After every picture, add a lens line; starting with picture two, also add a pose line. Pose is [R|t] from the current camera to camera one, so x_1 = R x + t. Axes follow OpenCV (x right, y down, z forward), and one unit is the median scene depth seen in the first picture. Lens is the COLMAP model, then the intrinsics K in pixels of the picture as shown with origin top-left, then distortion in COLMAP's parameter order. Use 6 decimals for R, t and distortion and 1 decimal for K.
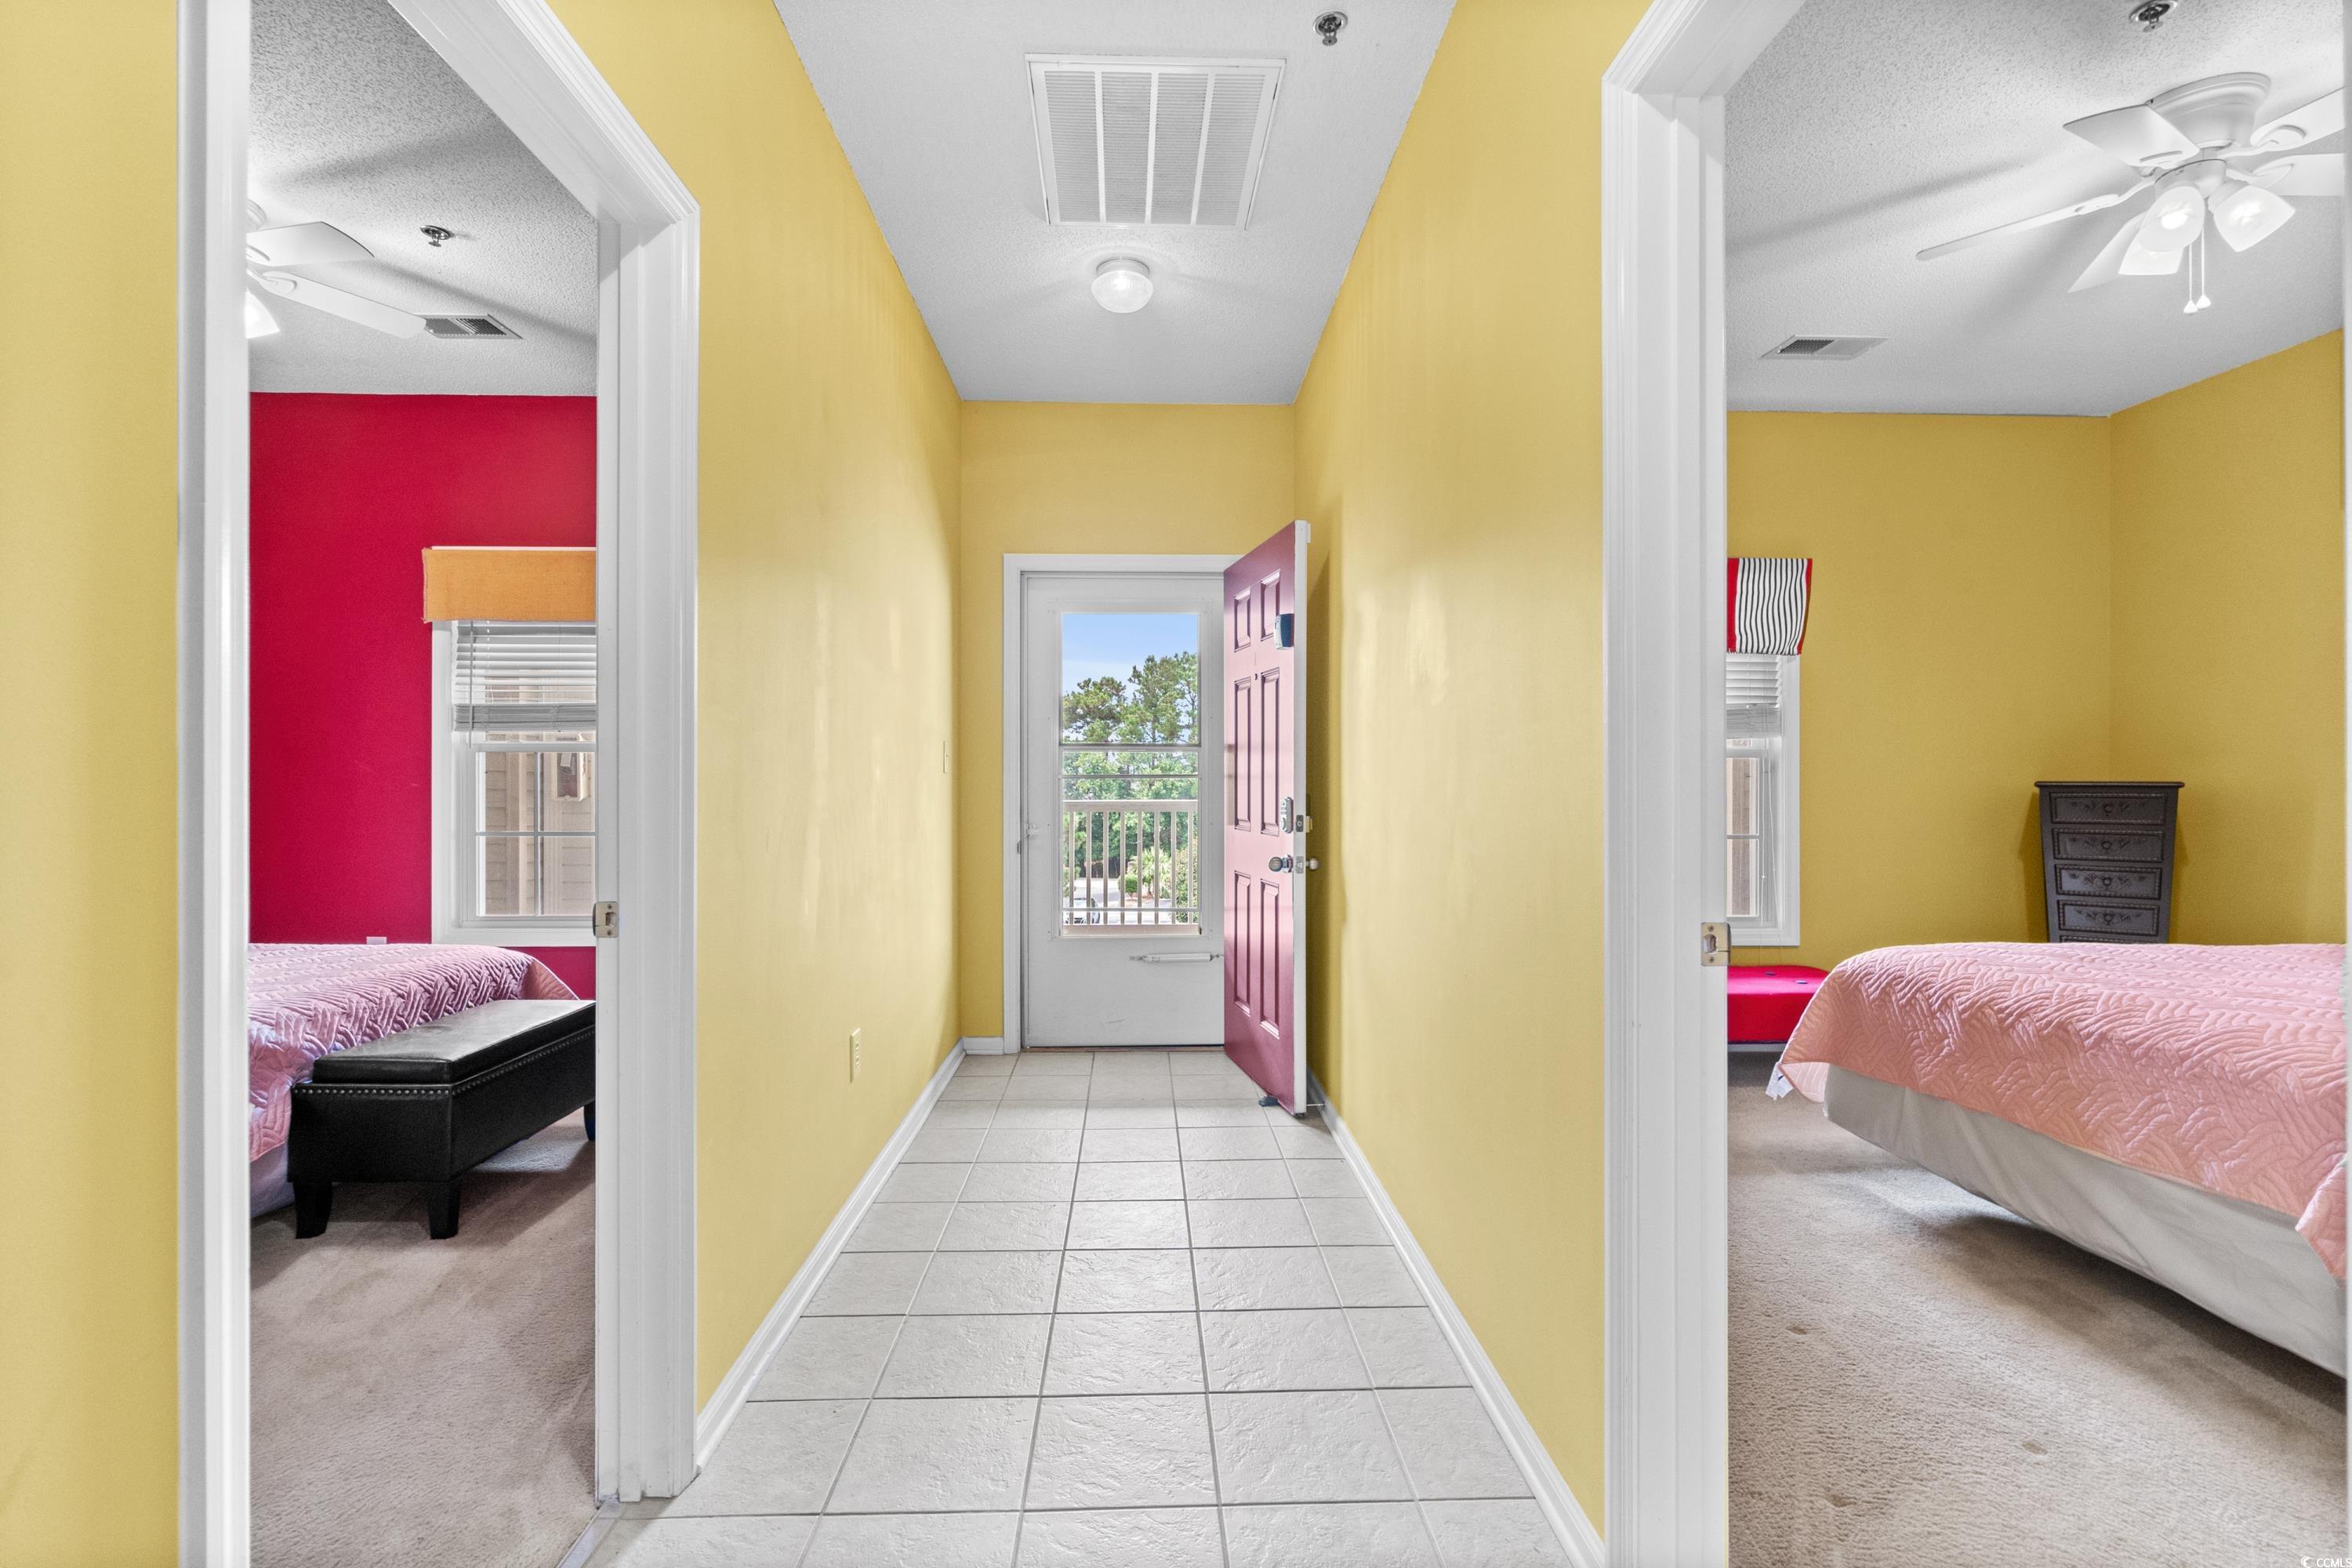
lens RADIAL K [[1063.8, 0, 1172.5], [0, 1063.8, 772.5], [0, 0, 1]] dist [-0.002151, 0.000729]
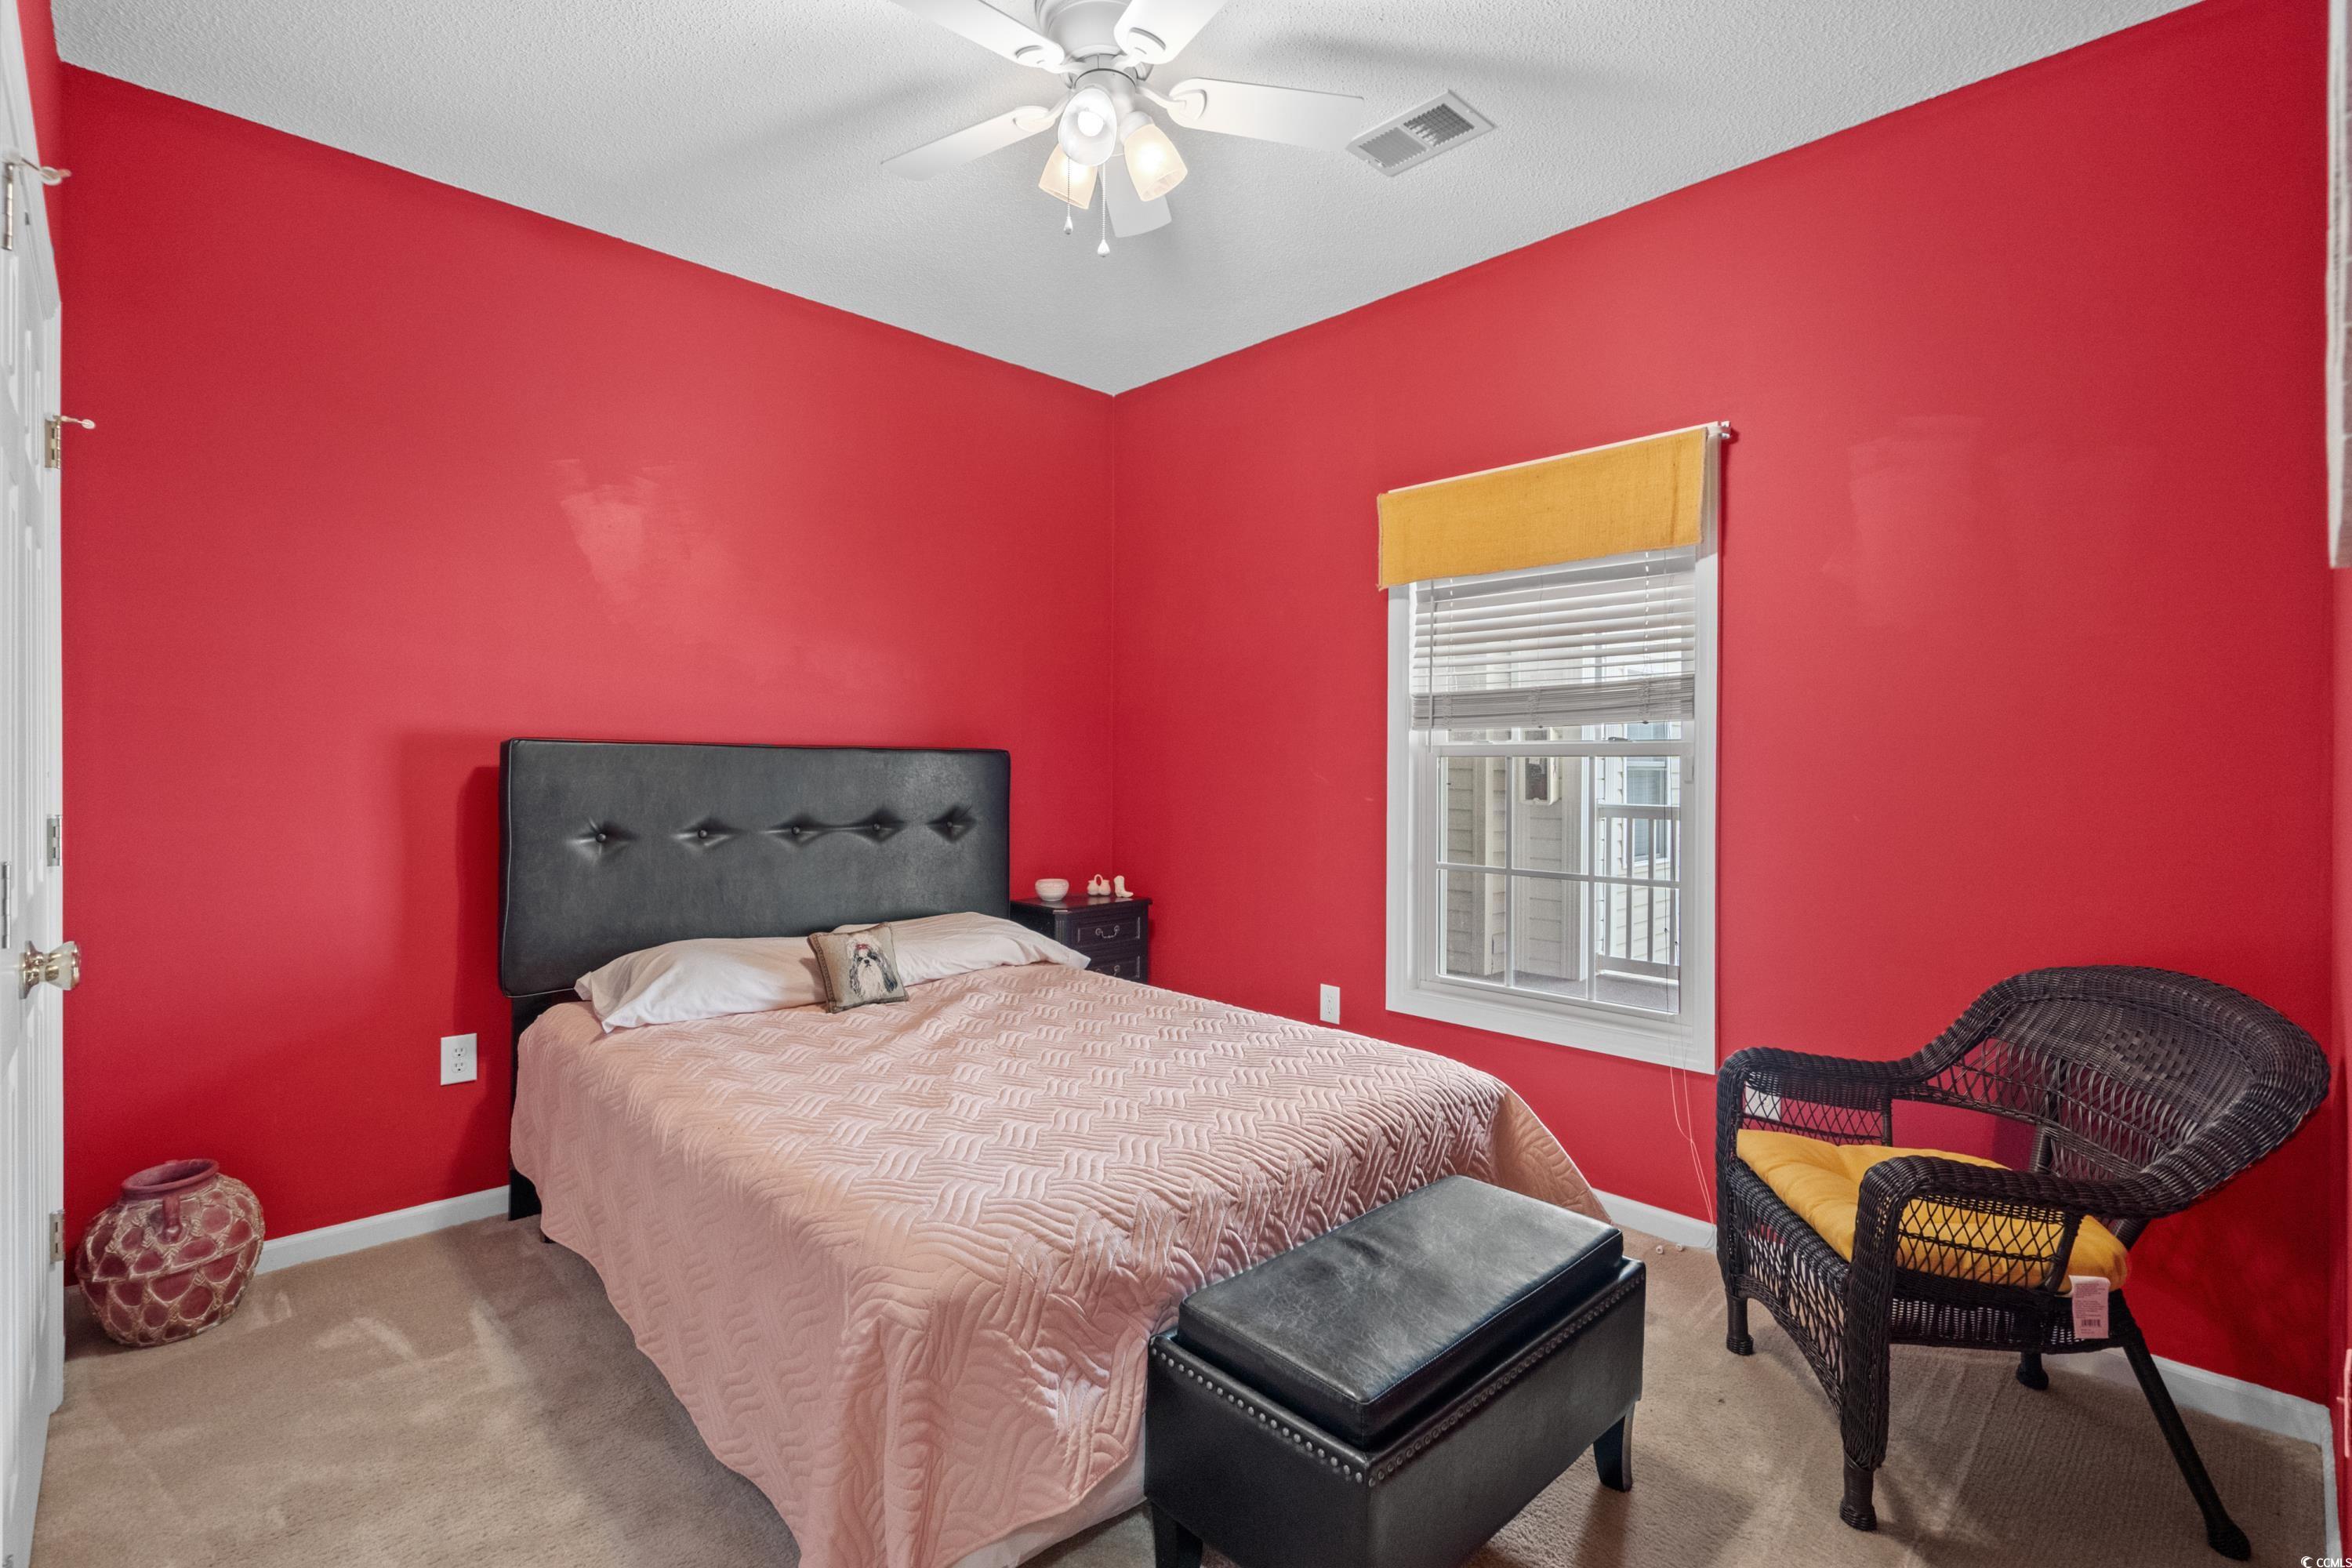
lens RADIAL K [[1063.8, 0, 1184.9], [0, 1063.8, 767.6], [0, 0, 1]] dist [-0.002151, 0.000729]
pose [[0.676856, 0.007119, -0.736081, -0.230297], [-0.000091, 0.999954, 0.009587, -0.019411], [0.736115, -0.006422, 0.676826, 0.372668]]
